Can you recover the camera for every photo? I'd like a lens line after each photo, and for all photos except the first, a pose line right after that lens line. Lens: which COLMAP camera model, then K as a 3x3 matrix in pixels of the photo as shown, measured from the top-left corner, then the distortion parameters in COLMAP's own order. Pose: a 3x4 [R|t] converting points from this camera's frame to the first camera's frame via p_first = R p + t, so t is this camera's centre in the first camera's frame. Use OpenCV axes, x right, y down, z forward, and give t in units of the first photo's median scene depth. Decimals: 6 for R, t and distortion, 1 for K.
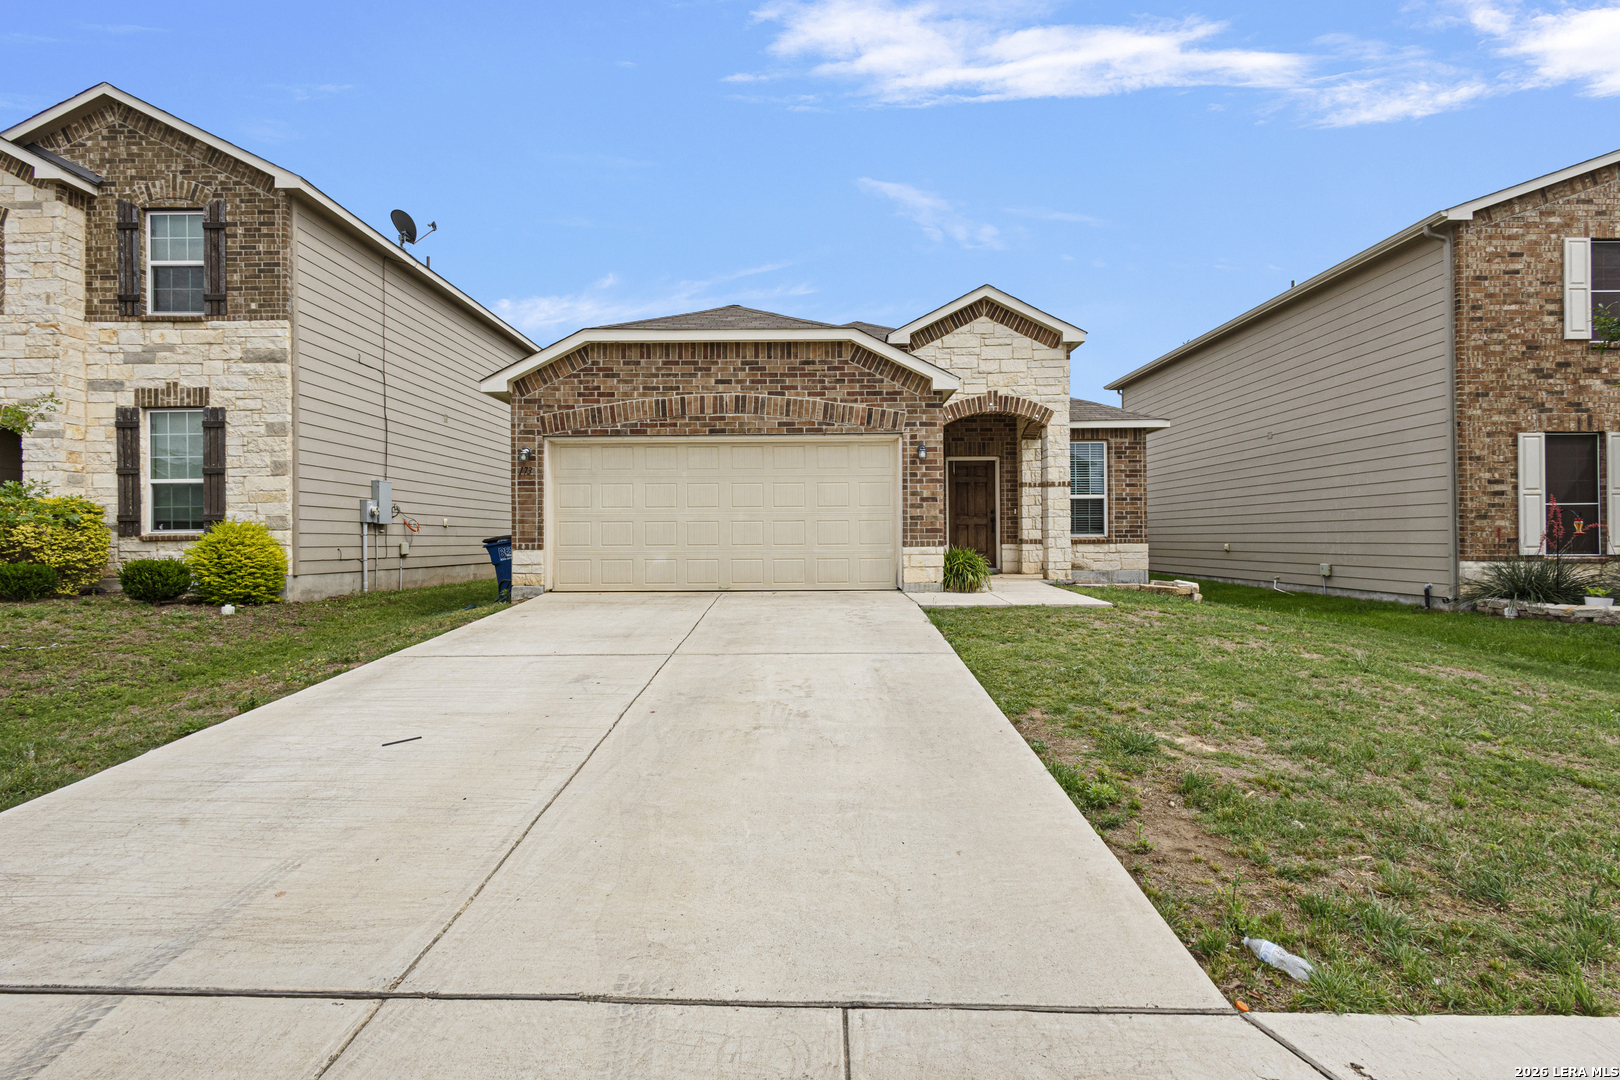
lens RADIAL K [[745.2, 0, 808.7], [0, 745.2, 534.4], [0, 0, 1]] dist [0.000850, 0.000196]
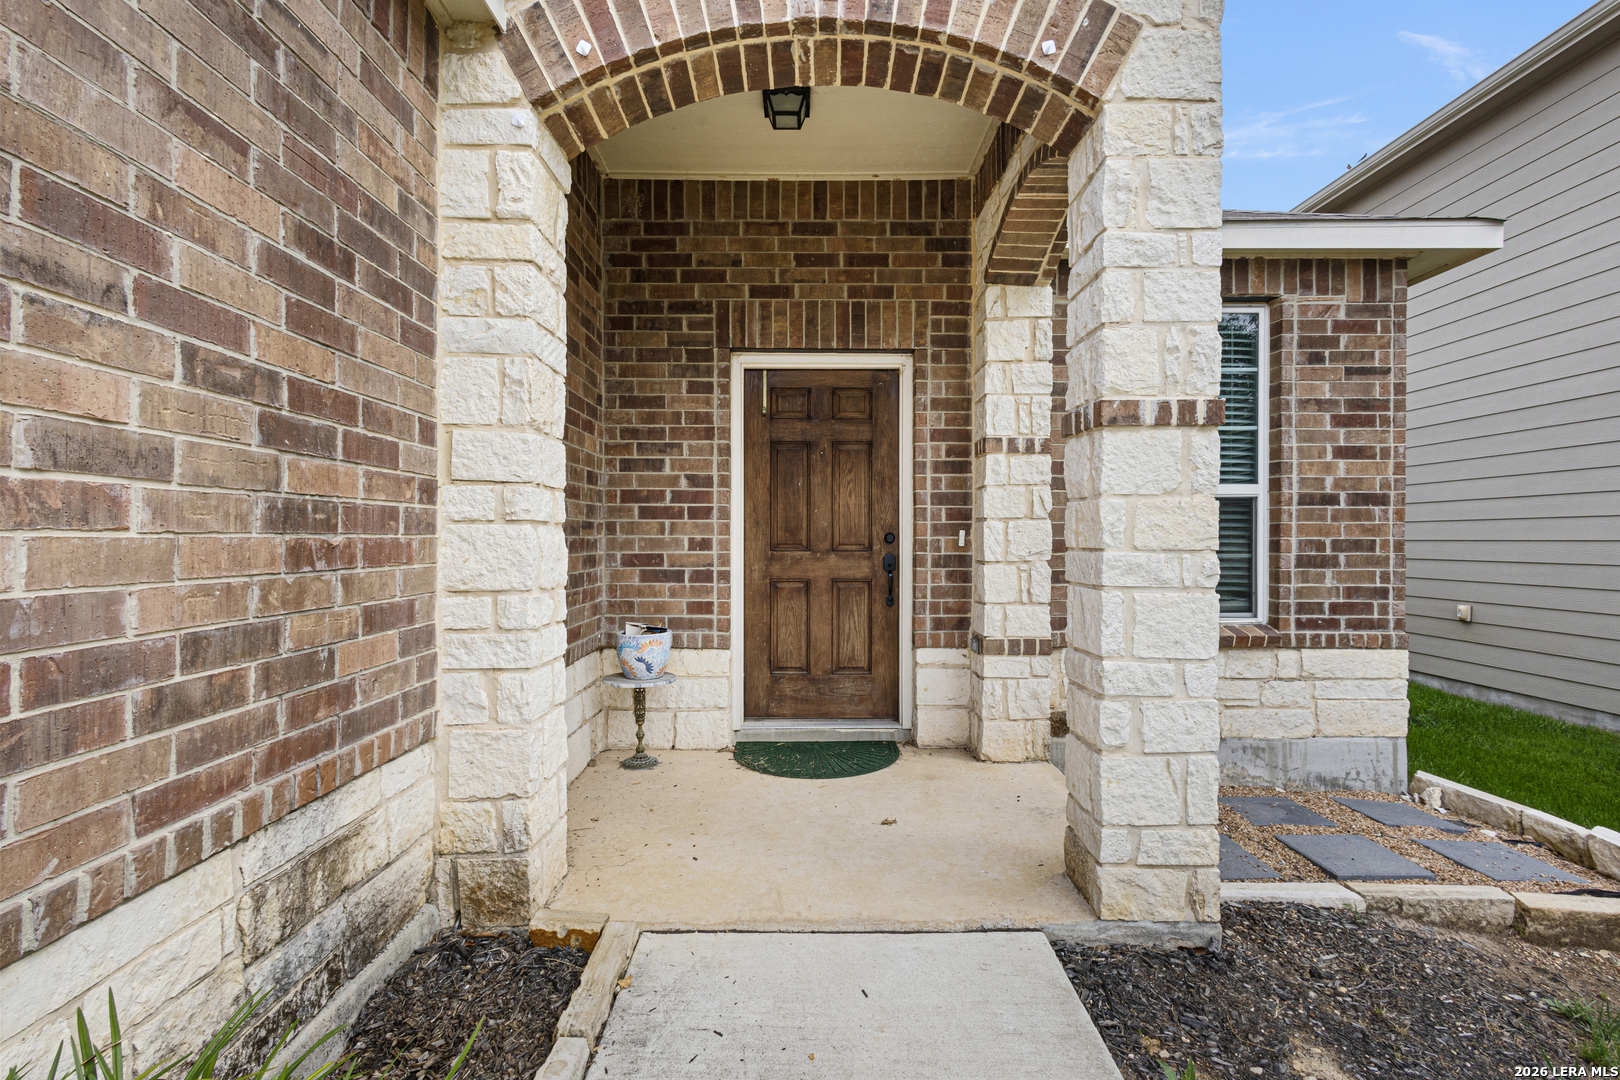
lens RADIAL K [[745.2, 0, 807.0], [0, 745.2, 543.8], [0, 0, 1]] dist [0.000850, 0.000196]
pose [[0.999911, 0.007512, 0.011029, 0.212465], [-0.007637, 0.999907, 0.011339, -0.031507], [-0.010943, -0.011423, 0.999875, 0.705692]]
